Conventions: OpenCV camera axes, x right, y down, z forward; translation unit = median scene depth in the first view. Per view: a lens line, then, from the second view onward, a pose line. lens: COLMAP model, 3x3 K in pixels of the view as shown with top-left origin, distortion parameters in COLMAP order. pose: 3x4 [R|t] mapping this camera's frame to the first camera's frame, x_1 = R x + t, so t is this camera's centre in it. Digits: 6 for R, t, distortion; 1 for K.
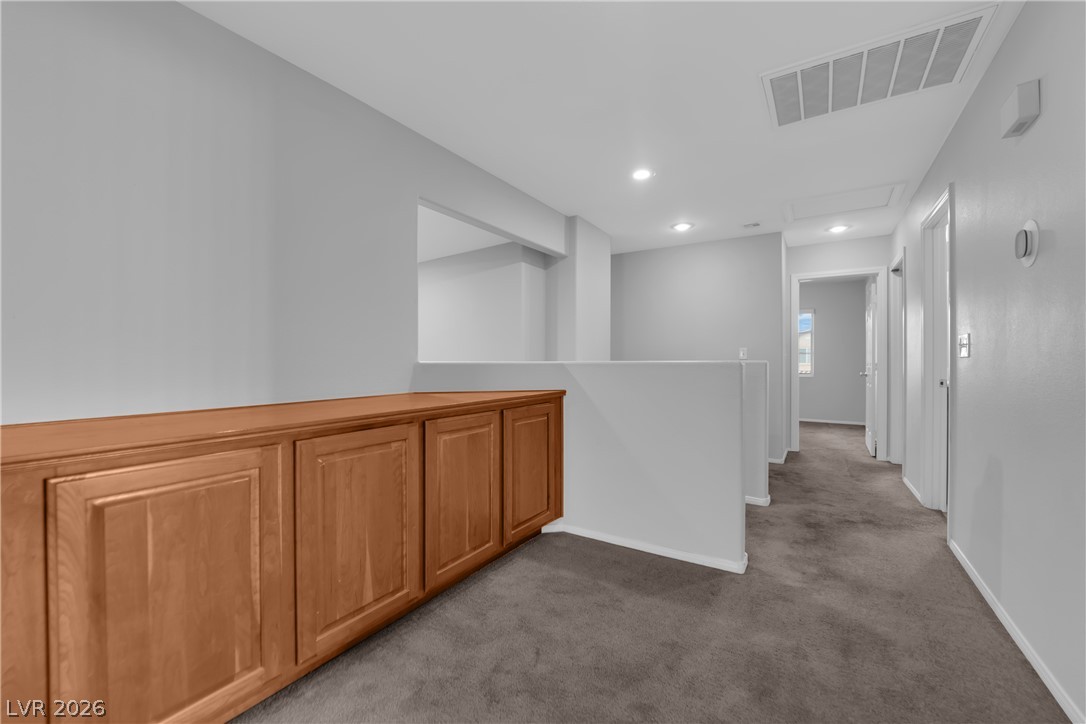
lens RADIAL K [[438.0, 0, 540.3], [0, 438.0, 358.2], [0, 0, 1]] dist [-0.012238, -0.001721]
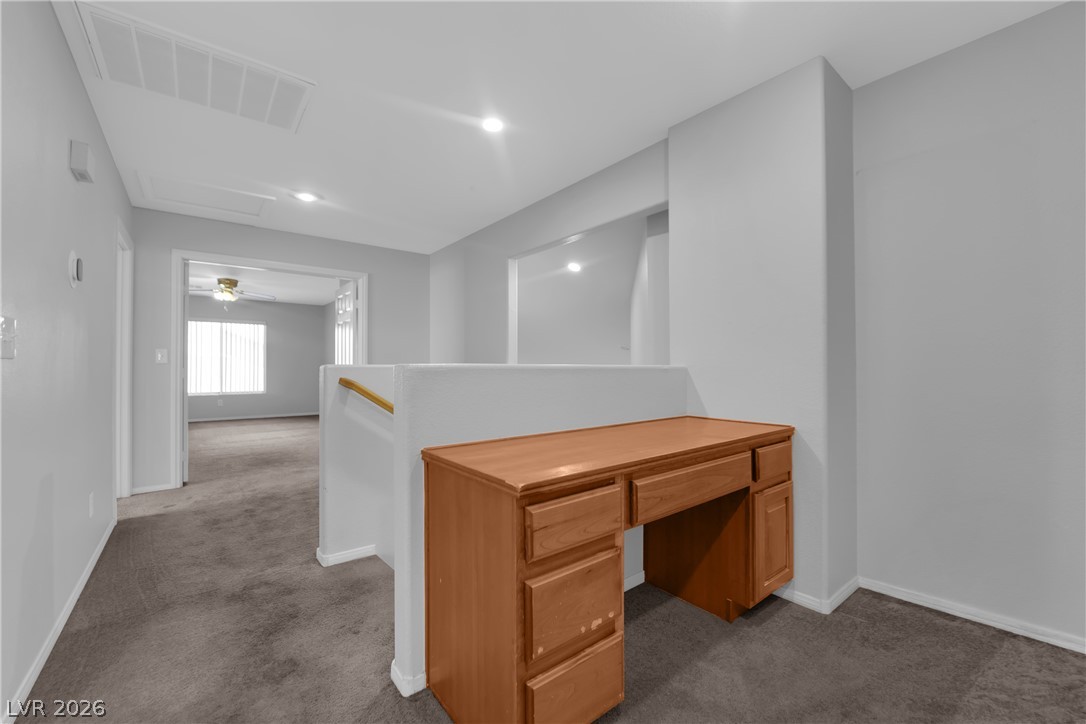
lens RADIAL K [[438.0, 0, 541.9], [0, 438.0, 365.1], [0, 0, 1]] dist [-0.012238, -0.001721]
pose [[-0.322057, -0.006137, -0.946700, 1.289022], [-0.003551, 0.999980, -0.005274, 0.014721], [0.946714, 0.001664, -0.322072, 1.837320]]
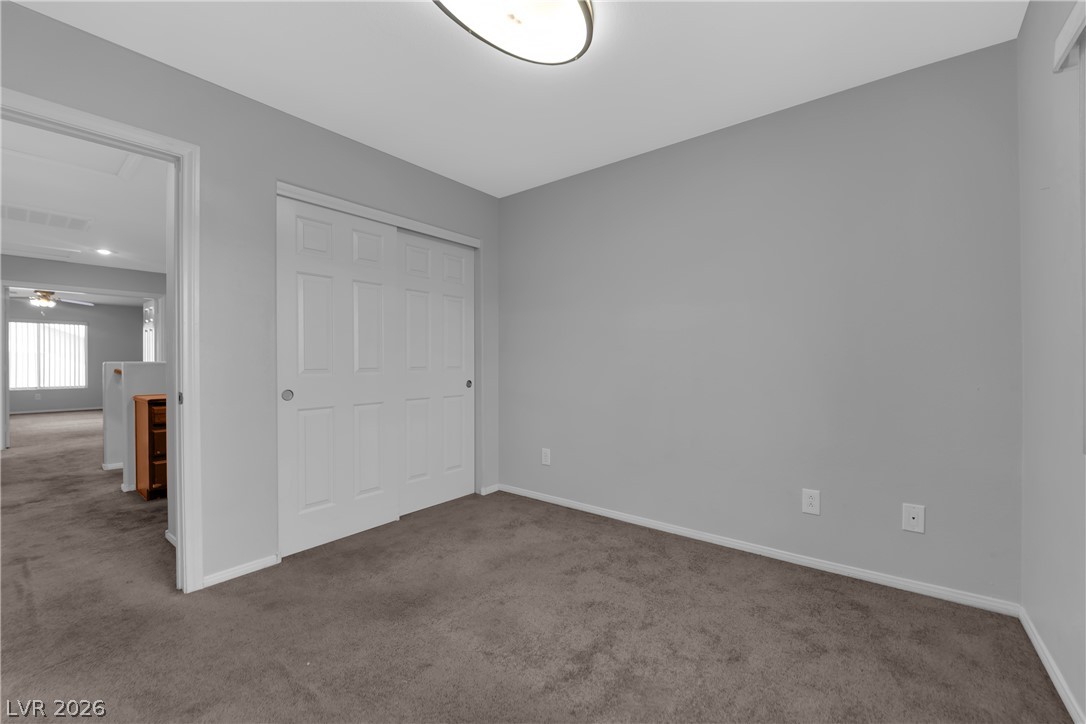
lens RADIAL K [[438.0, 0, 540.9], [0, 438.0, 360.4], [0, 0, 1]] dist [-0.012238, -0.001721]
pose [[-0.099699, -0.001091, -0.995017, 2.146533], [0.003528, 0.999993, -0.001450, 0.010997], [0.995011, -0.003655, -0.099695, 3.073958]]
